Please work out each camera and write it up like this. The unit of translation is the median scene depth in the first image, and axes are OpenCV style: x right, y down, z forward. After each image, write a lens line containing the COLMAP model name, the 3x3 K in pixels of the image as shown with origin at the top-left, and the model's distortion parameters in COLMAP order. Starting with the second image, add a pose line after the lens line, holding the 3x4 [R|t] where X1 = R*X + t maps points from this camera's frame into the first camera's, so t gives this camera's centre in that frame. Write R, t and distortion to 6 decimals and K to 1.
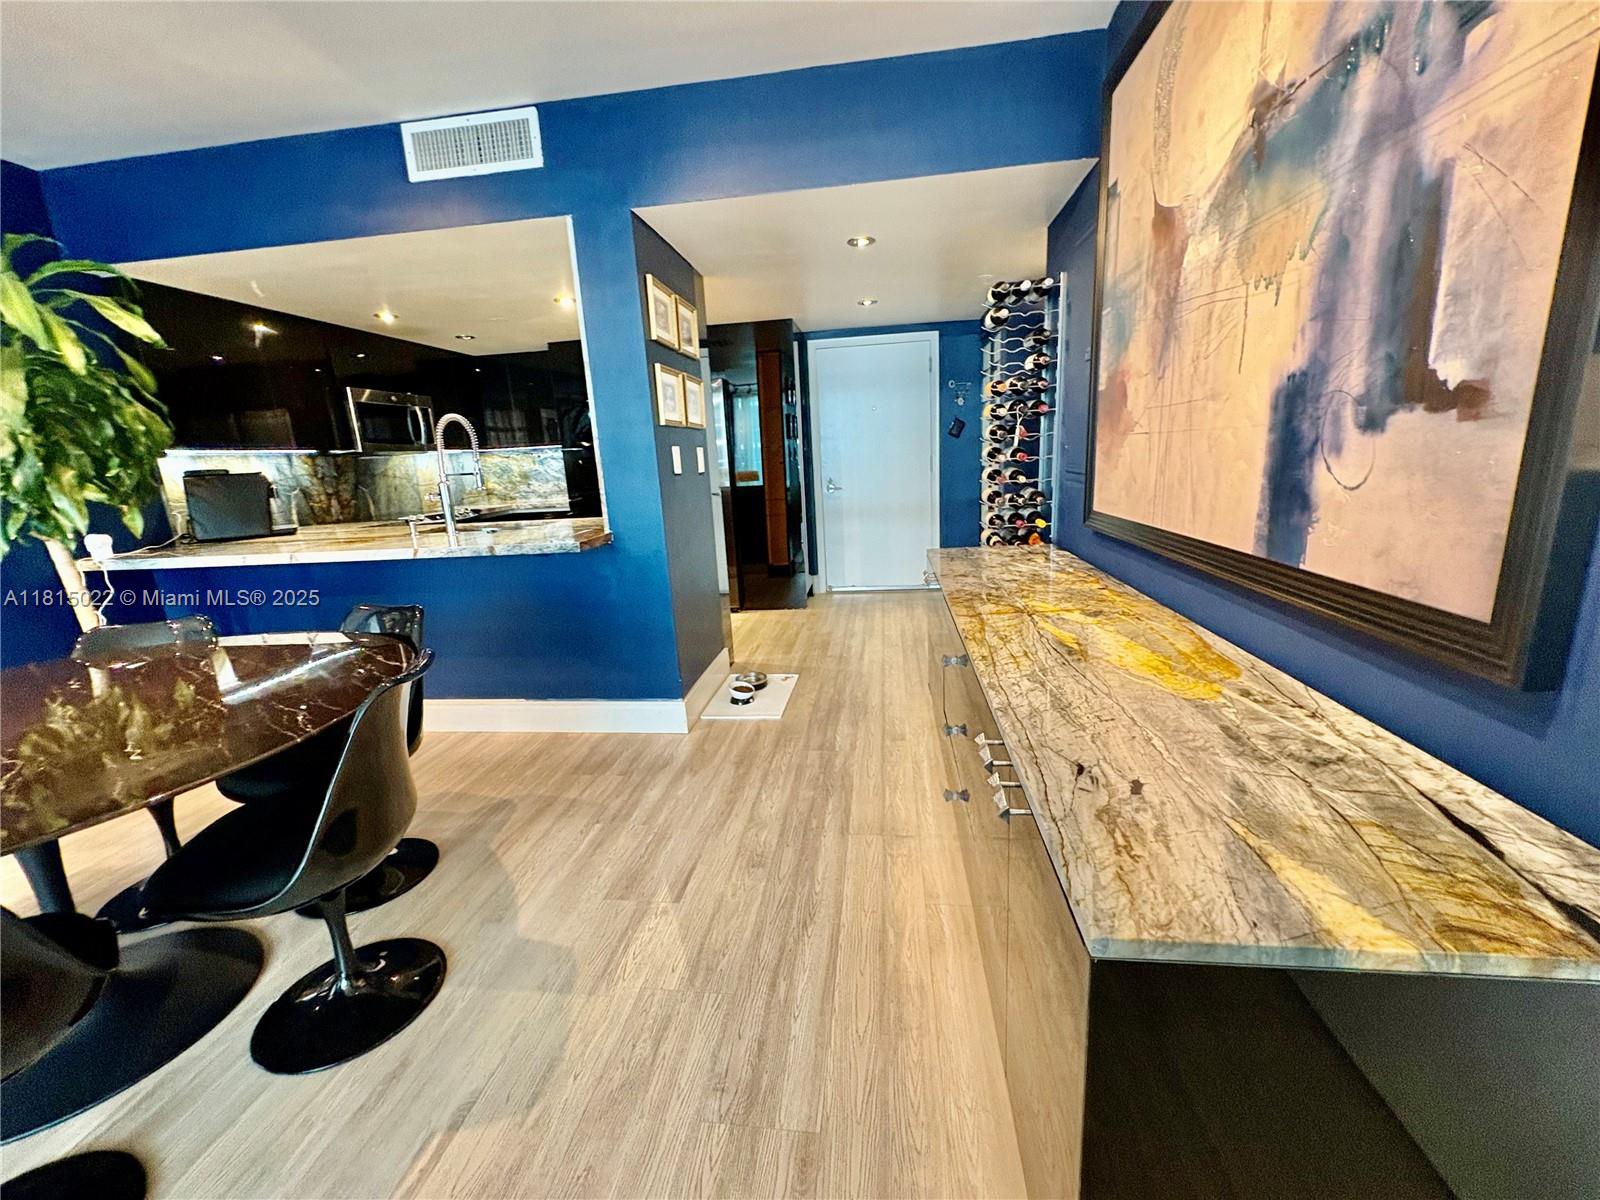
lens RADIAL K [[637.2, 0, 801.3], [0, 637.2, 601.5], [0, 0, 1]] dist [0.001495, -0.000052]
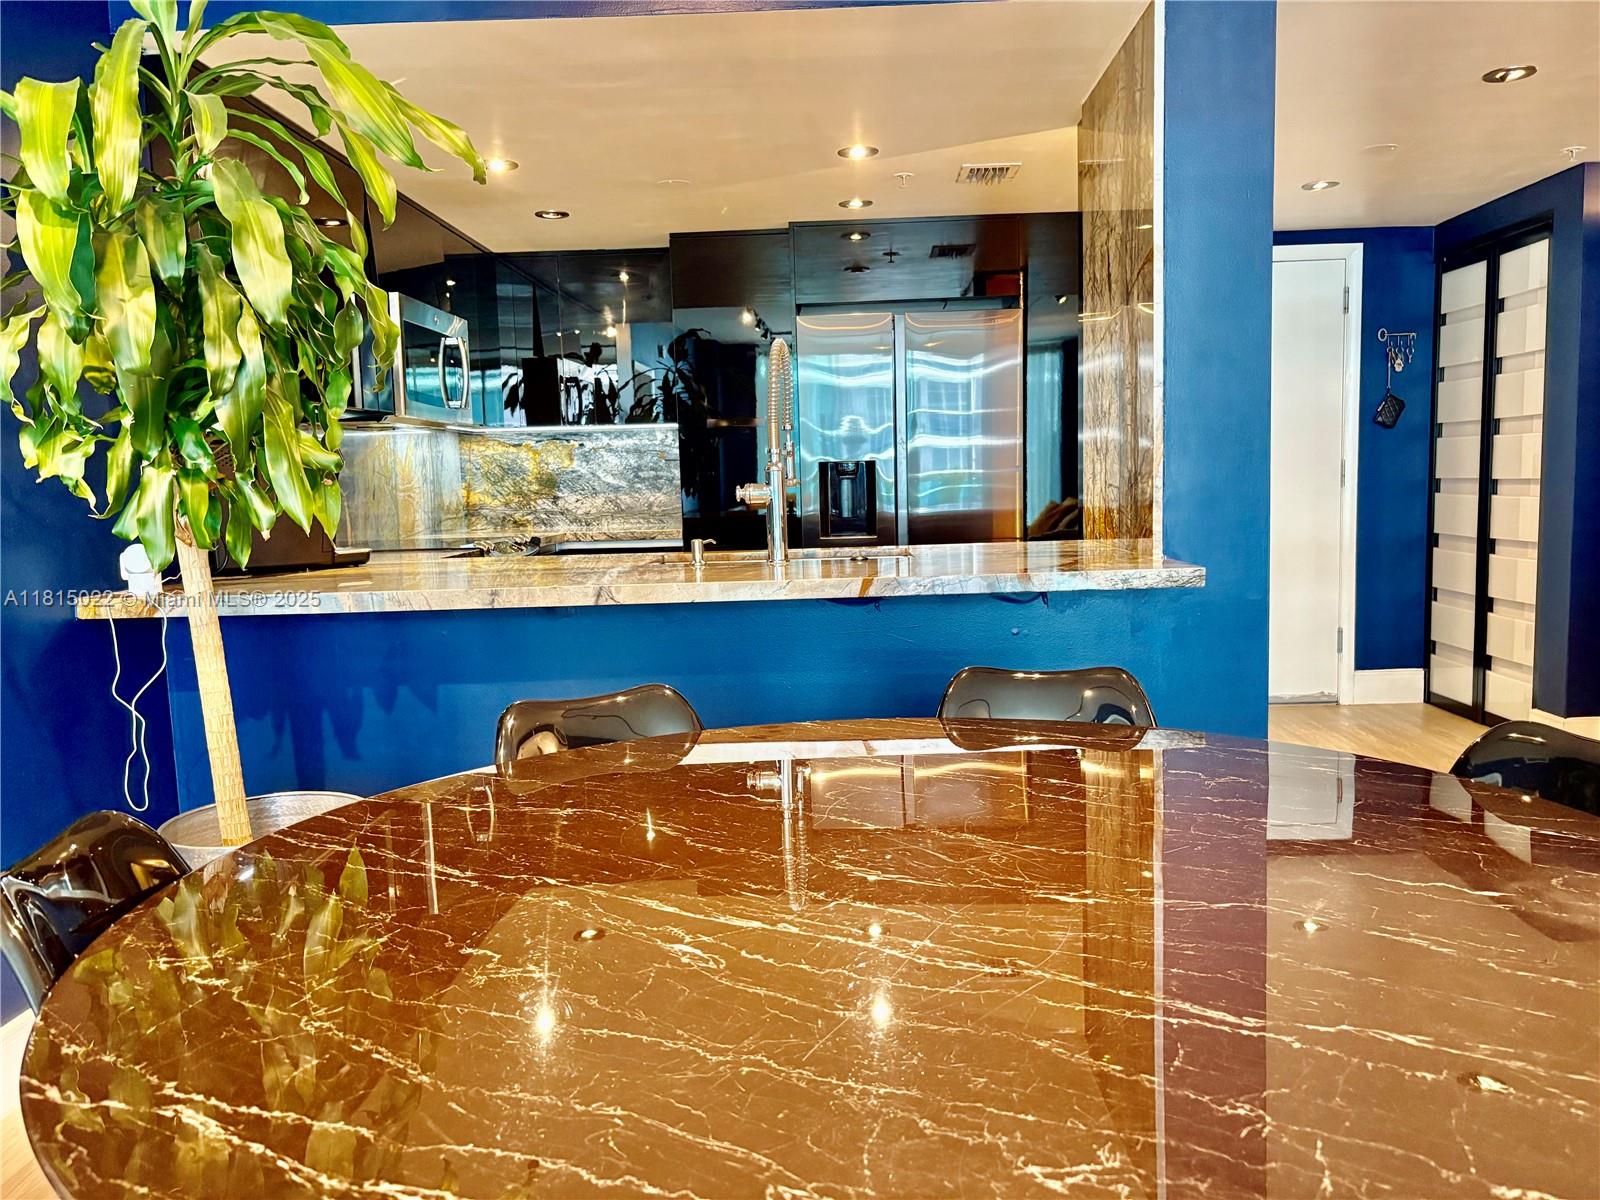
lens RADIAL K [[1218.3, 0, 798.2], [0, 1218.3, 609.5], [0, 0, 1]] dist [0.032993, -0.029867]
pose [[0.995340, 0.014466, 0.095337, -0.632363], [-0.002620, 0.992375, -0.123225, 0.054400], [-0.096393, 0.122401, 0.987789, 0.025101]]
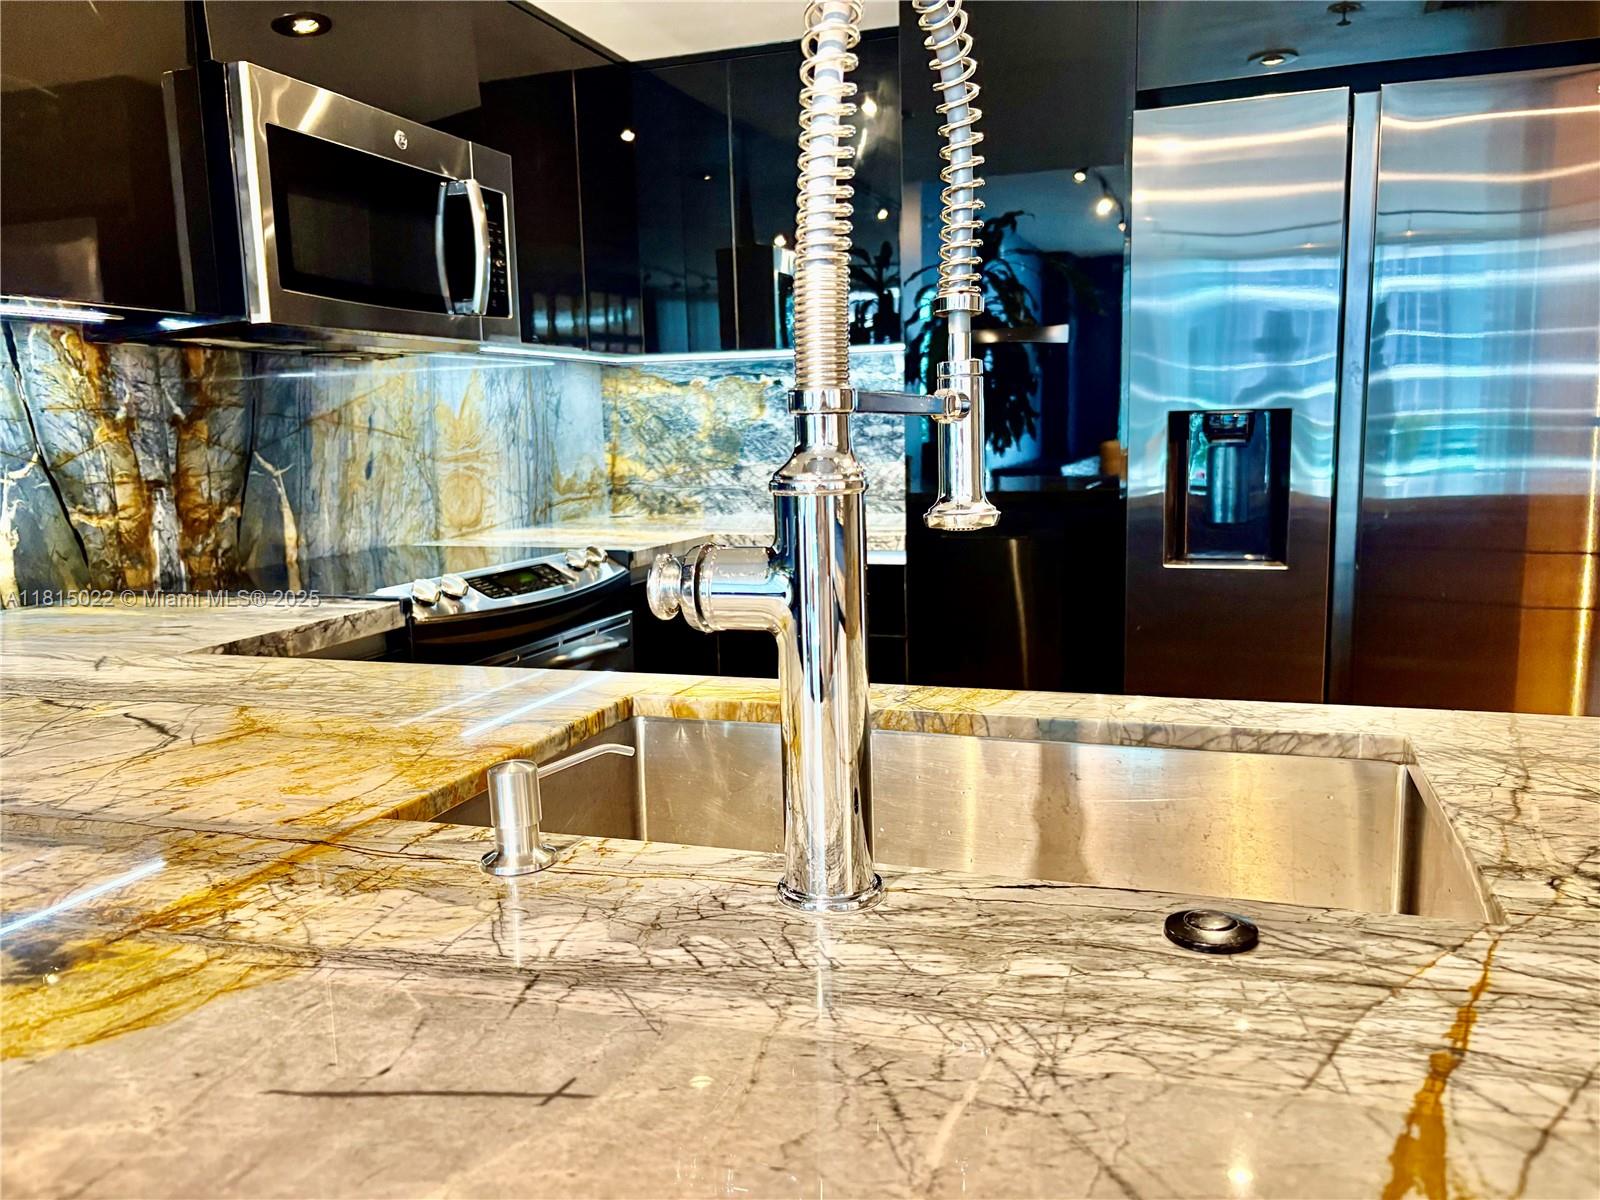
lens RADIAL K [[1218.3, 0, 803.2], [0, 1218.3, 605.4], [0, 0, 1]] dist [0.032993, -0.029867]
pose [[0.977856, 0.058067, -0.201062, -0.517036], [-0.072728, 0.995145, -0.066306, -0.145908], [0.196236, 0.079461, 0.977332, 0.786372]]
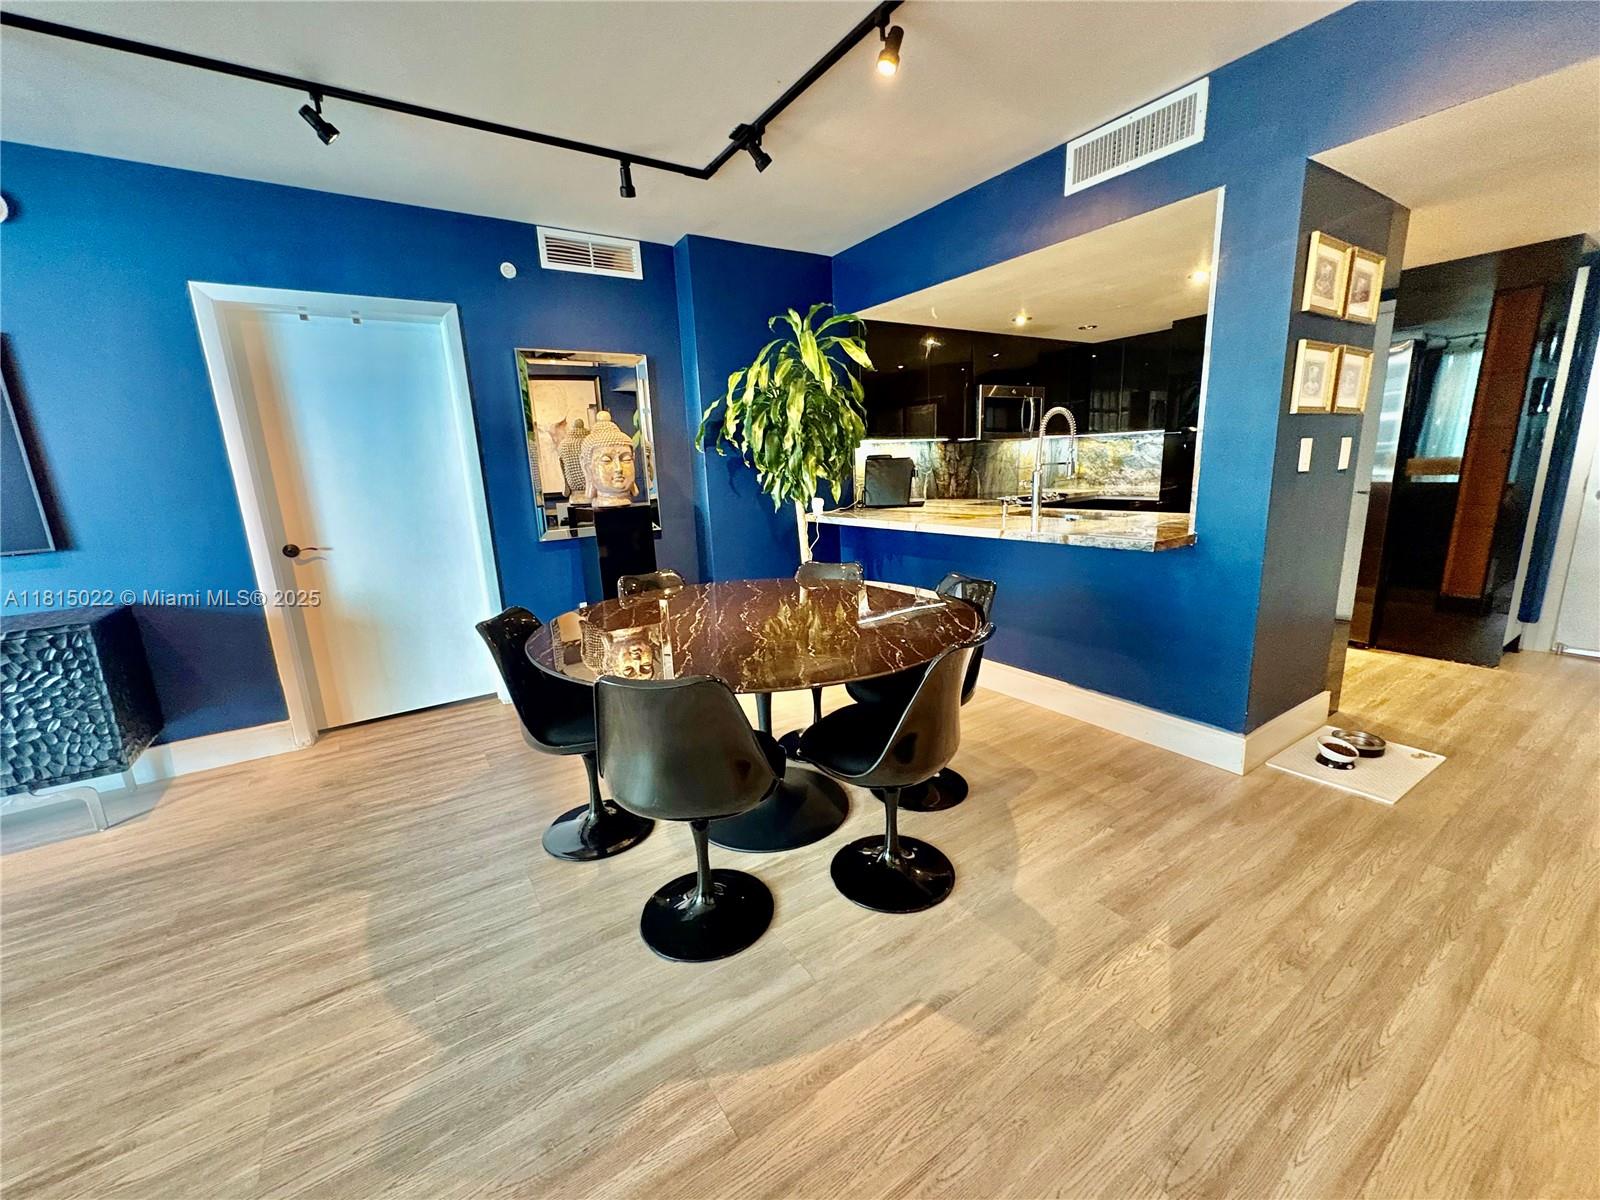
lens RADIAL K [[637.2, 0, 800.2], [0, 637.2, 600.4], [0, 0, 1]] dist [0.001495, -0.000052]
pose [[0.651234, 0.186426, -0.735622, 0.020551], [-0.163778, 0.981039, 0.103631, -0.014928], [0.740993, 0.052991, 0.669418, -0.024946]]
